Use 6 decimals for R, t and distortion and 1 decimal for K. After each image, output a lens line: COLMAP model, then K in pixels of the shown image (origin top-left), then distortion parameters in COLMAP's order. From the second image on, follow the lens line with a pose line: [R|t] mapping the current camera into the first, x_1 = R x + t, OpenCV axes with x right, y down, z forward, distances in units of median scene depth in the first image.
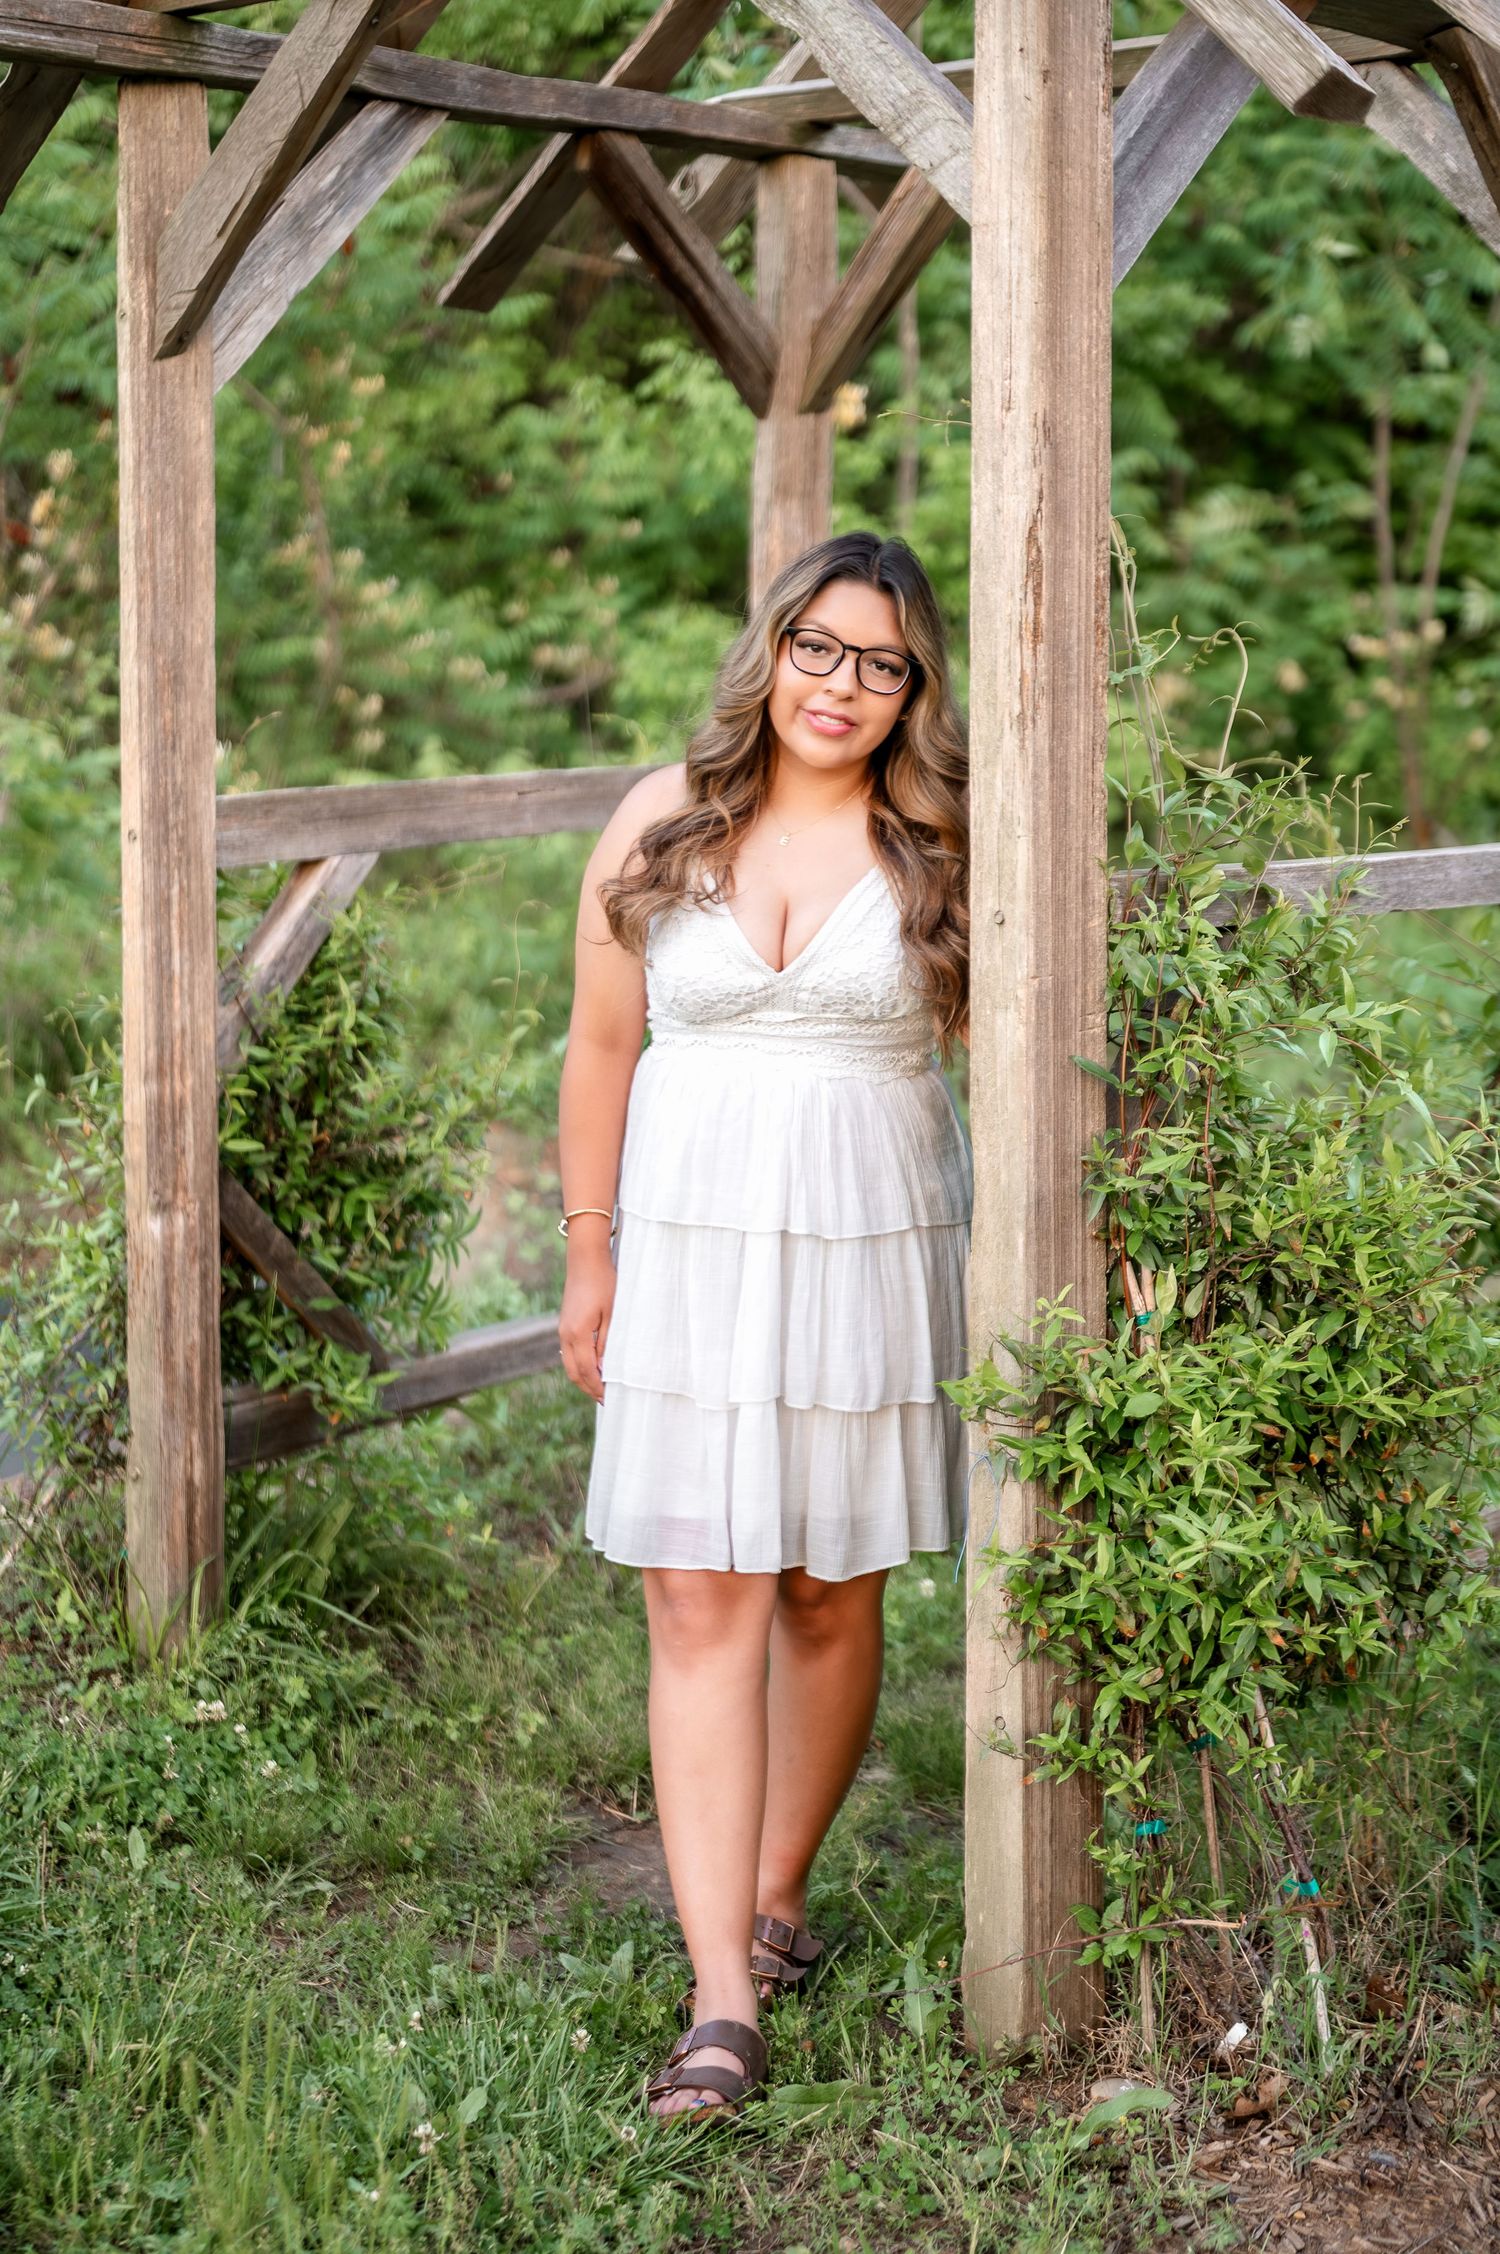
lens RADIAL K [[3255.8, 0, 750.0], [0, 3255.8, 1127.0], [0, 0, 1]] dist [-0.017702, 0.015878]
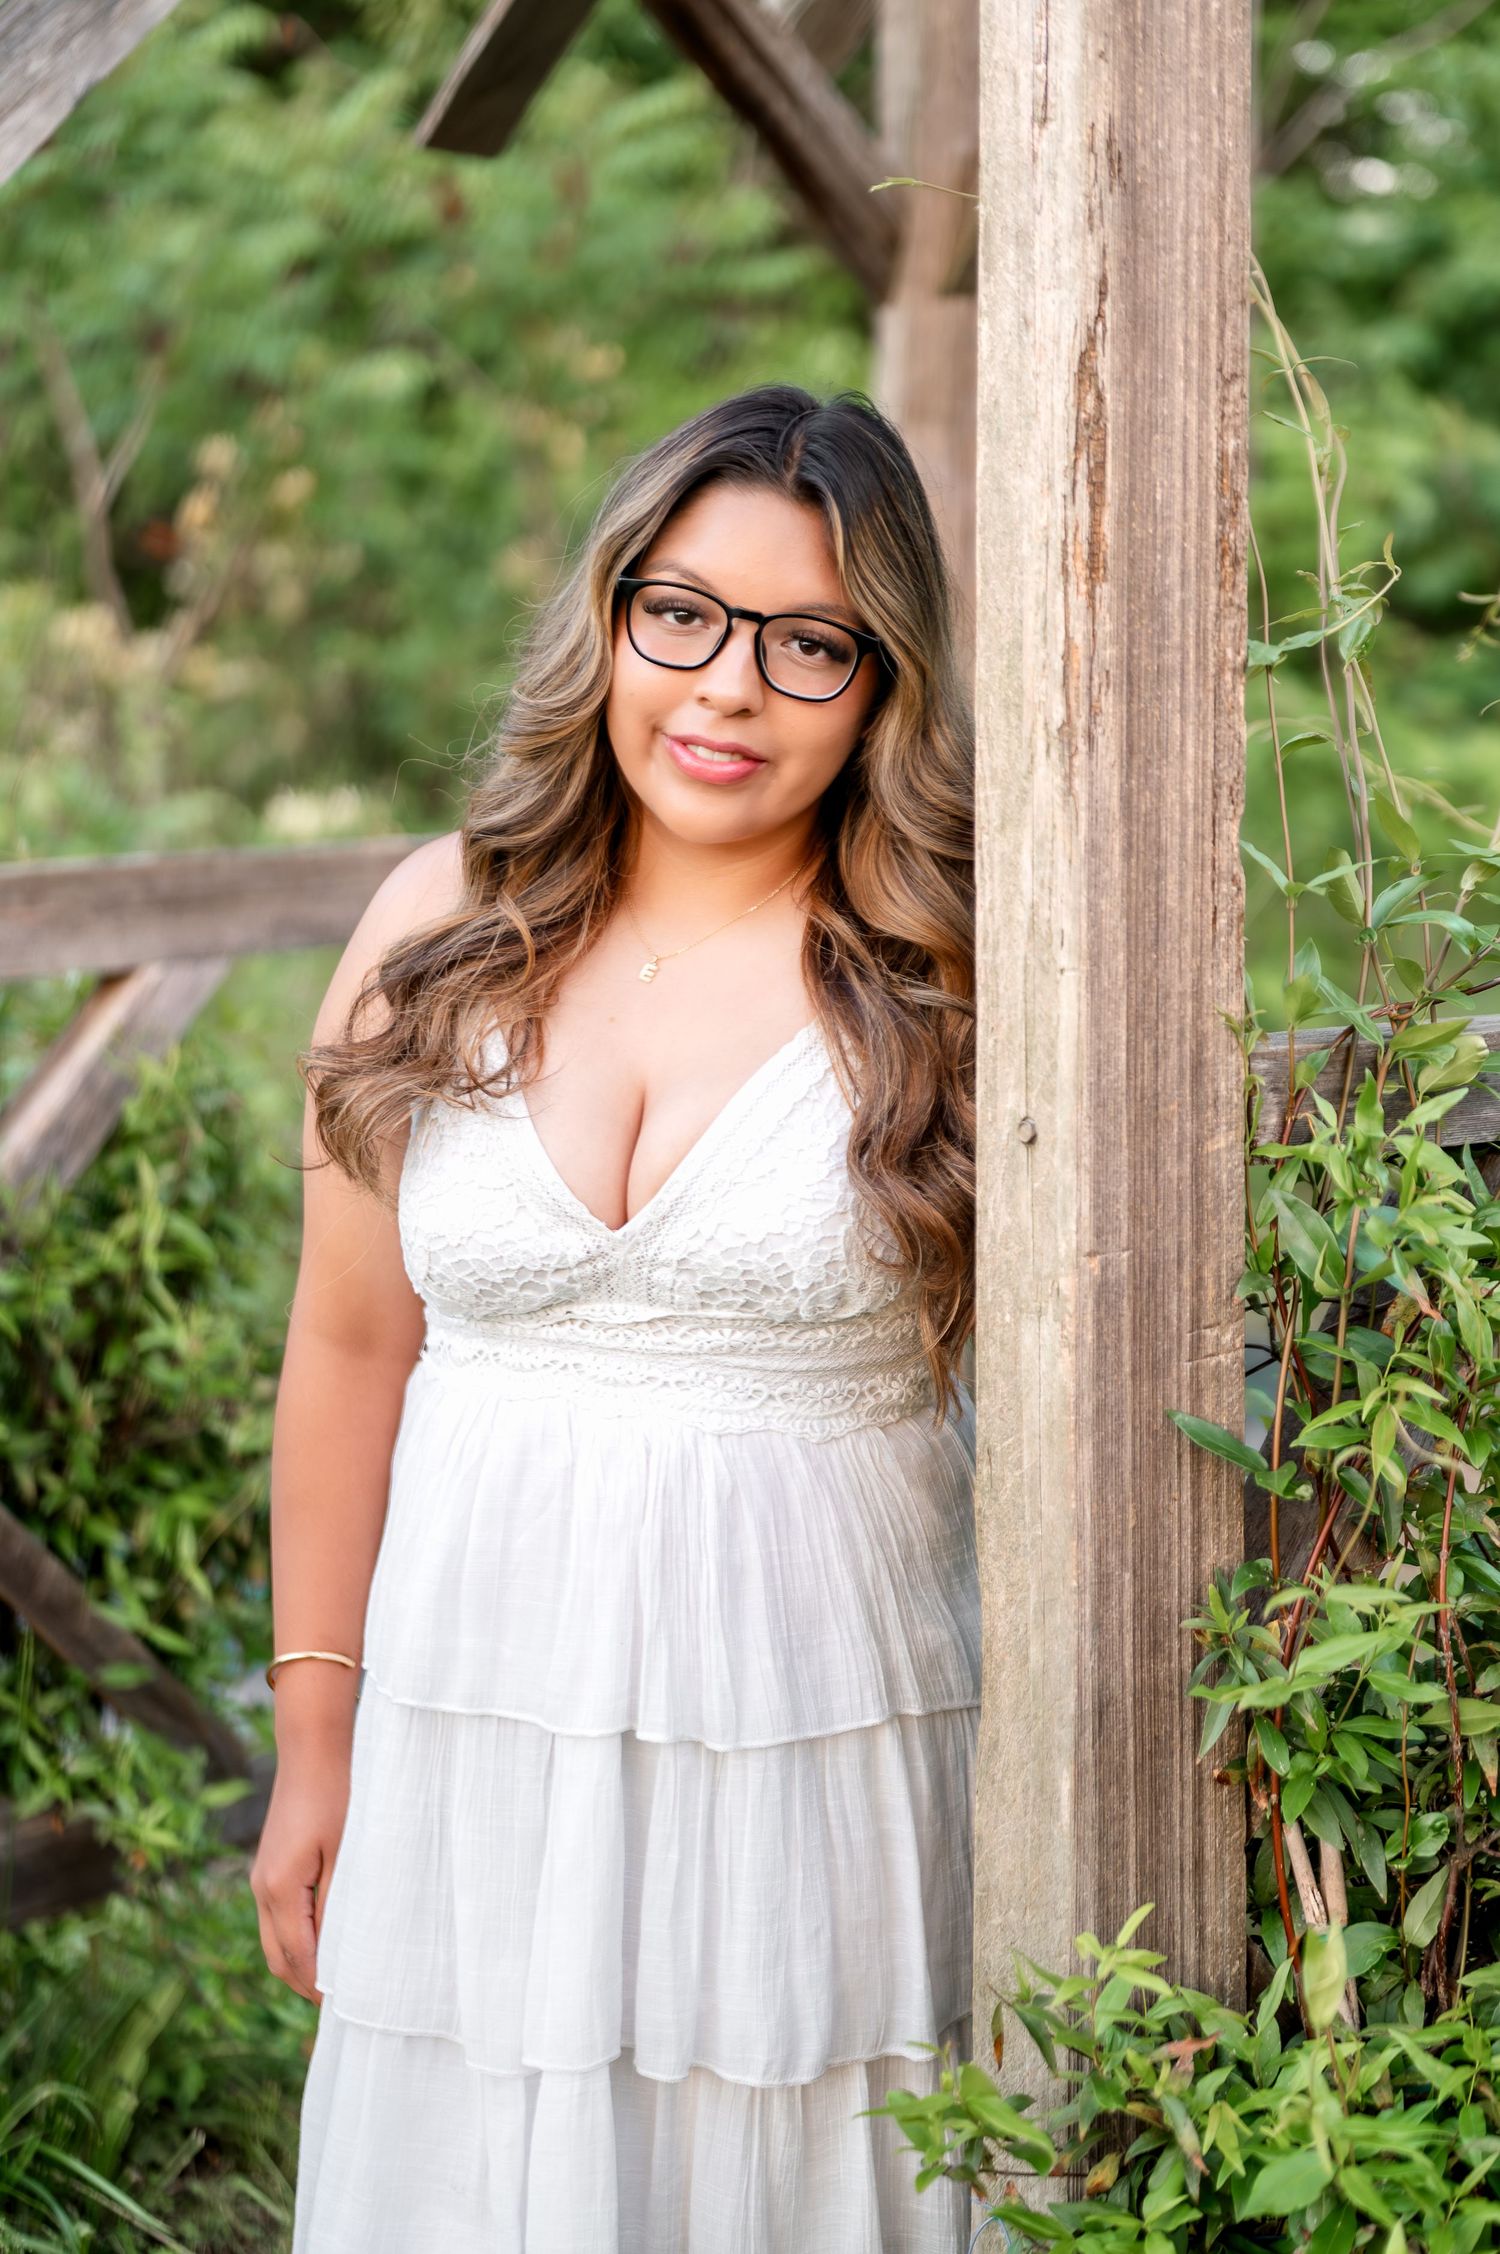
lens RADIAL K [[3284.7, 0, 923.2], [0, 3284.7, 1014.9], [0, 0, 1]] dist [-0.004827, -0.019588]
pose [[0.996002, 0.002343, -0.089305, 0.103573], [-0.006751, 0.998772, -0.049089, -0.056254], [0.089080, 0.049496, 0.994794, 0.486754]]
